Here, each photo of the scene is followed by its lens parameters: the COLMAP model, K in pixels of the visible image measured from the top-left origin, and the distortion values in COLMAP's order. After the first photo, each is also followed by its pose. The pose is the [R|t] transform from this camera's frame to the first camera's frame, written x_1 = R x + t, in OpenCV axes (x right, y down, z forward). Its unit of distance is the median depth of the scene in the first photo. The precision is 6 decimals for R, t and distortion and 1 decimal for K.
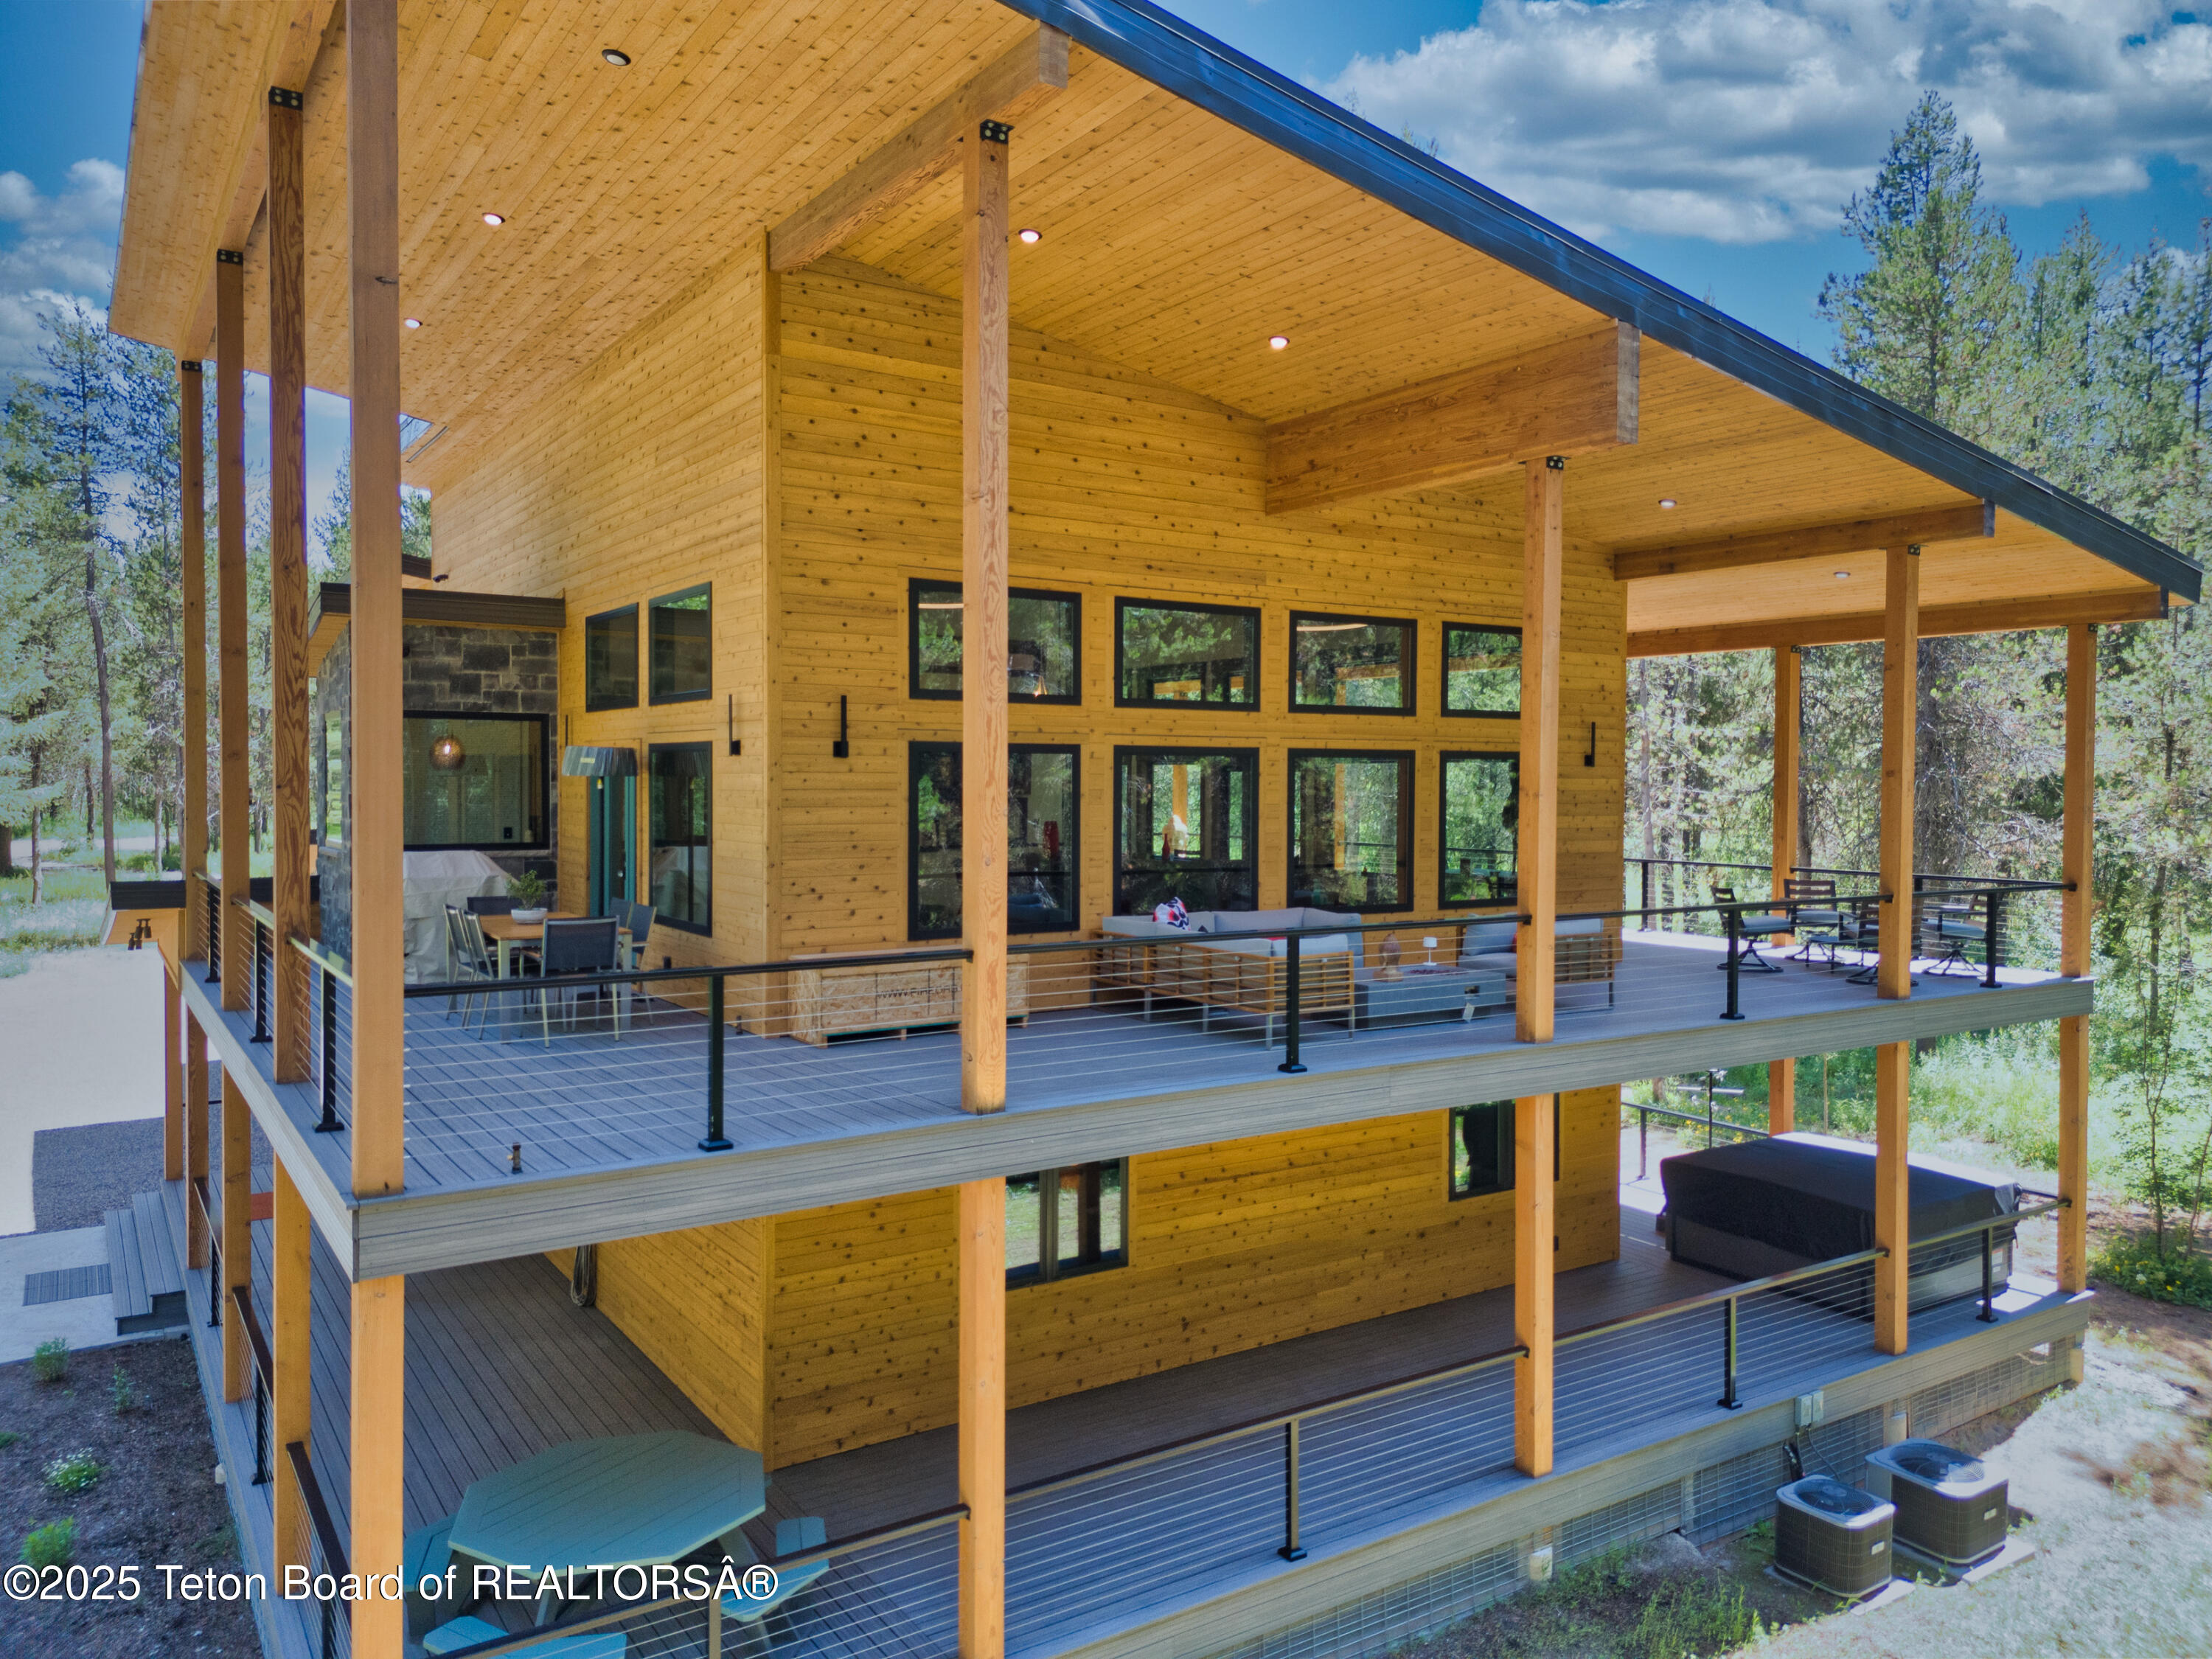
lens RADIAL K [[1585.3, 0, 1120.9], [0, 1585.3, 800.5], [0, 0, 1]] dist [0.046928, -0.065002]
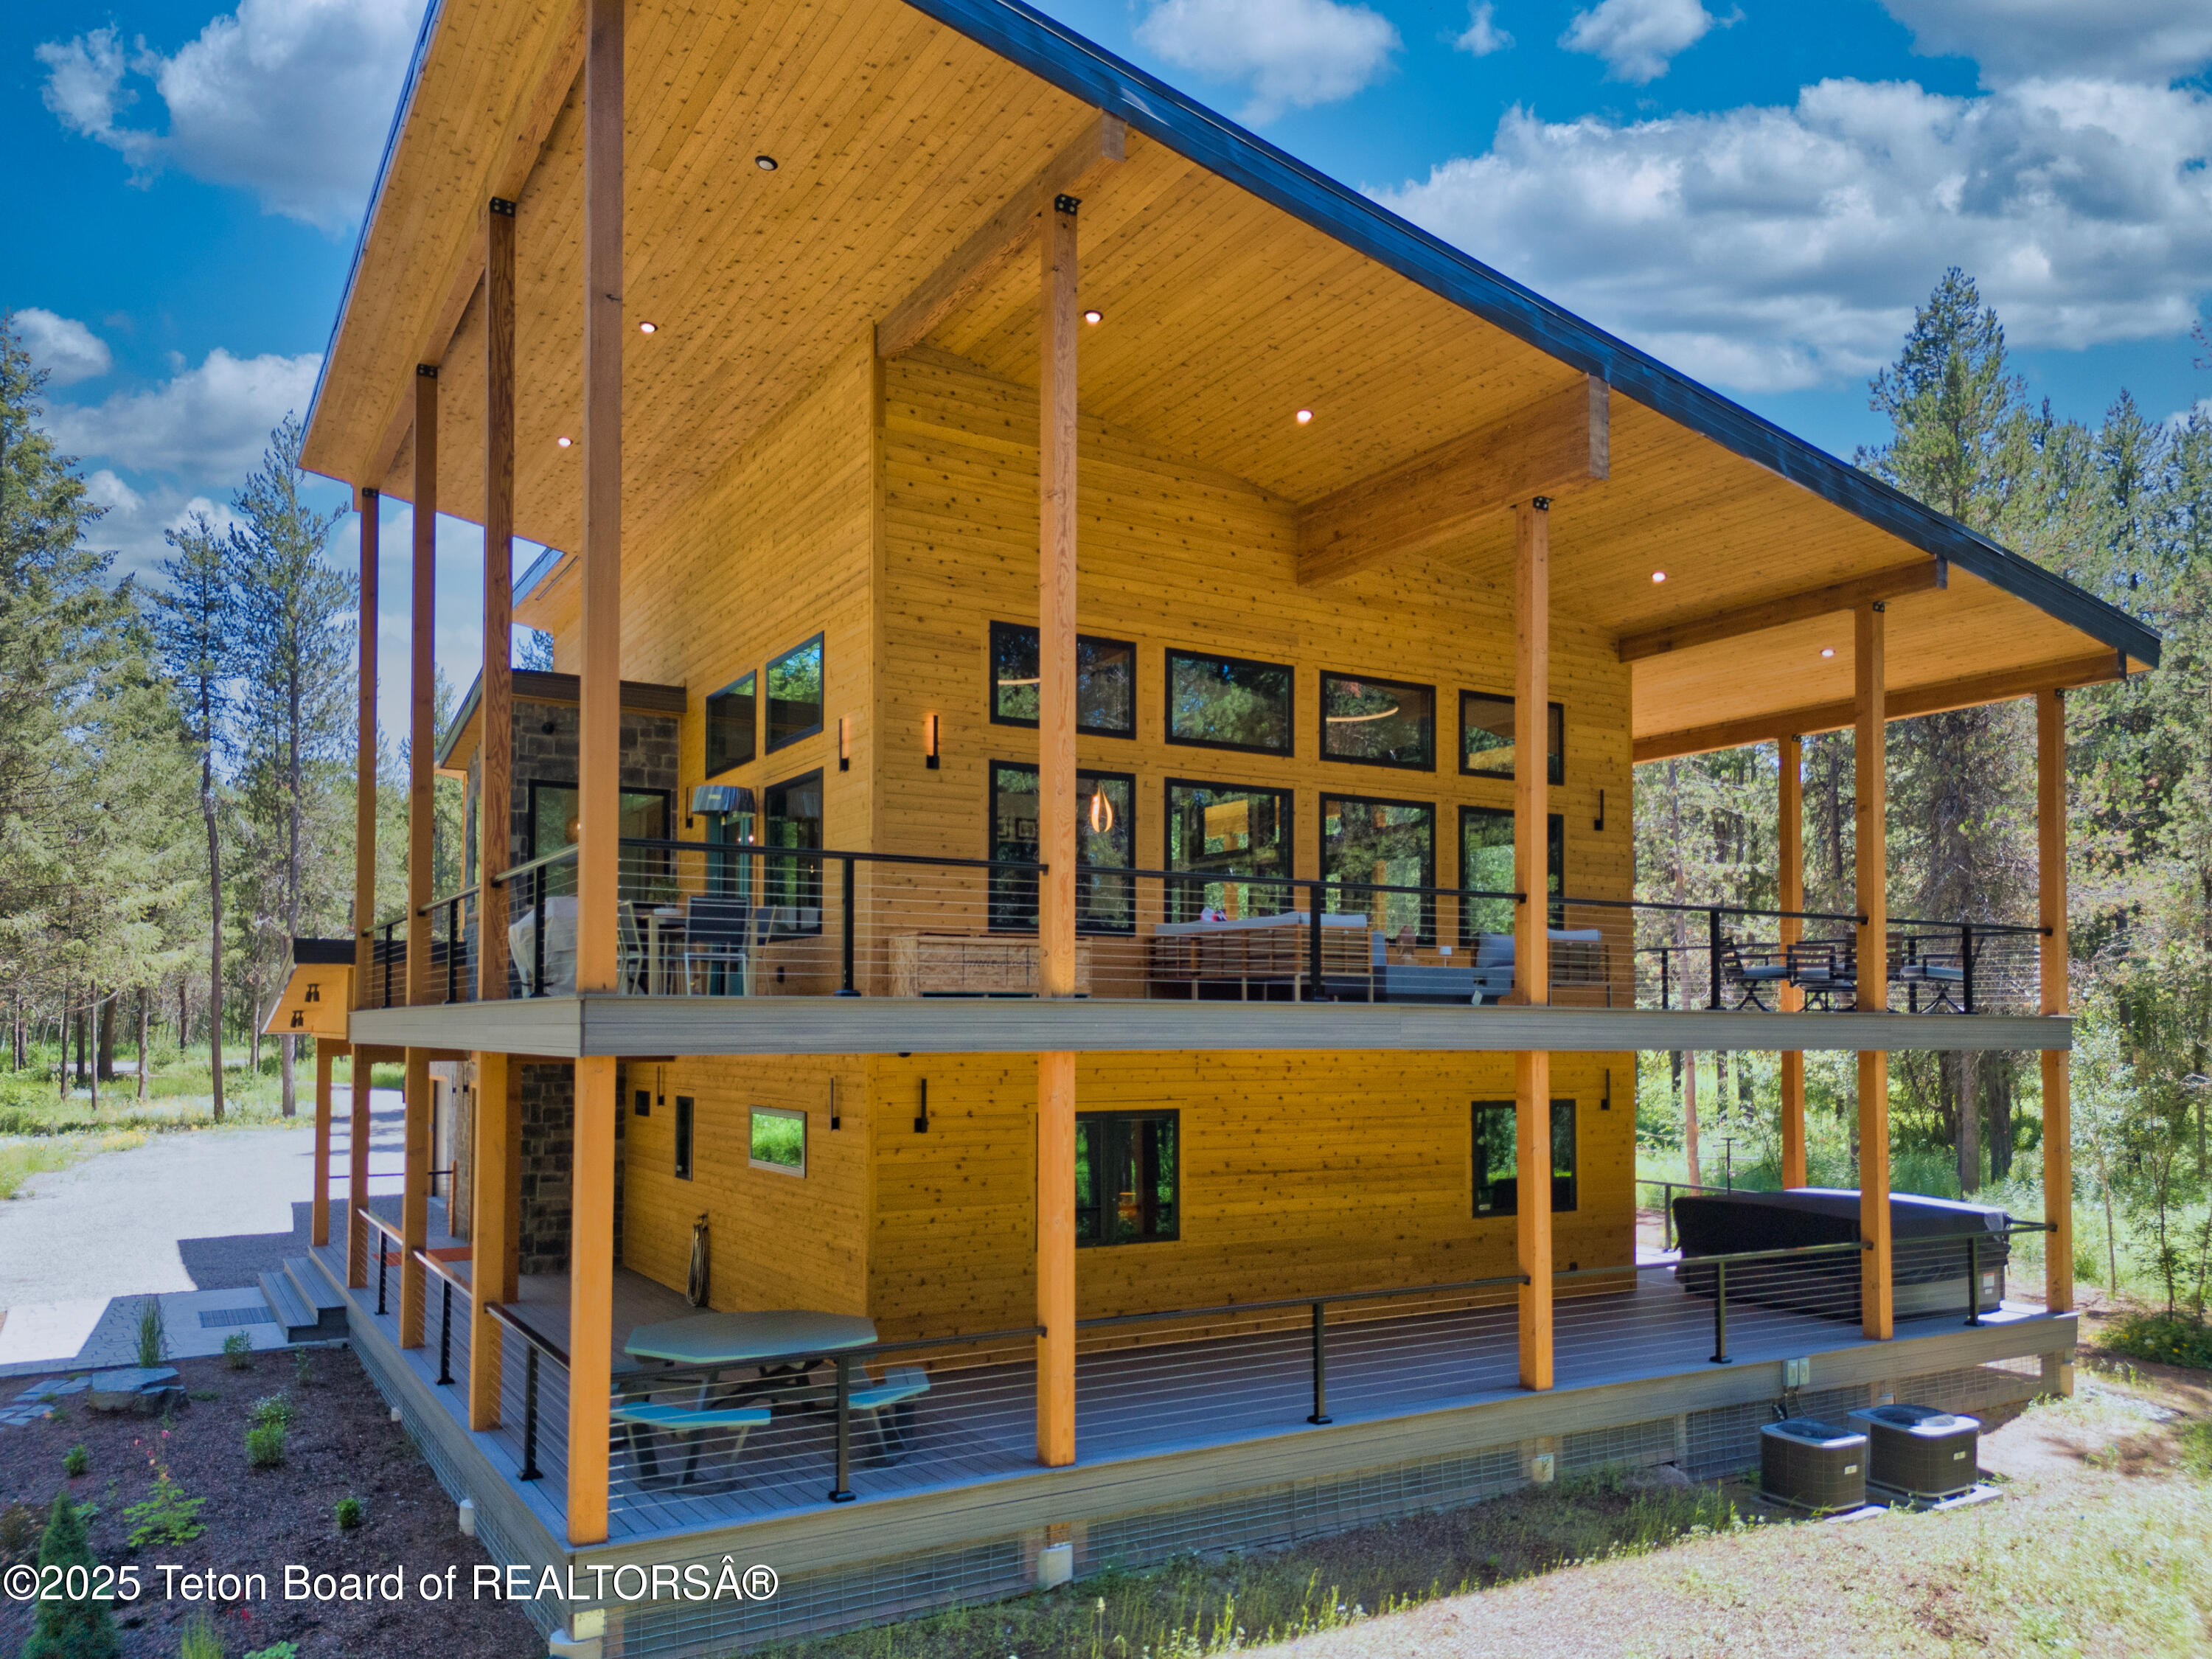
lens RADIAL K [[1604.7, 0, 1097.4], [0, 1604.7, 977.8], [0, 0, 1]] dist [0.044742, -0.065056]
pose [[0.998712, -0.003909, -0.050589, 0.004974], [0.001862, 0.999180, -0.040448, 0.162756], [0.050705, 0.040302, 0.997900, -0.165327]]
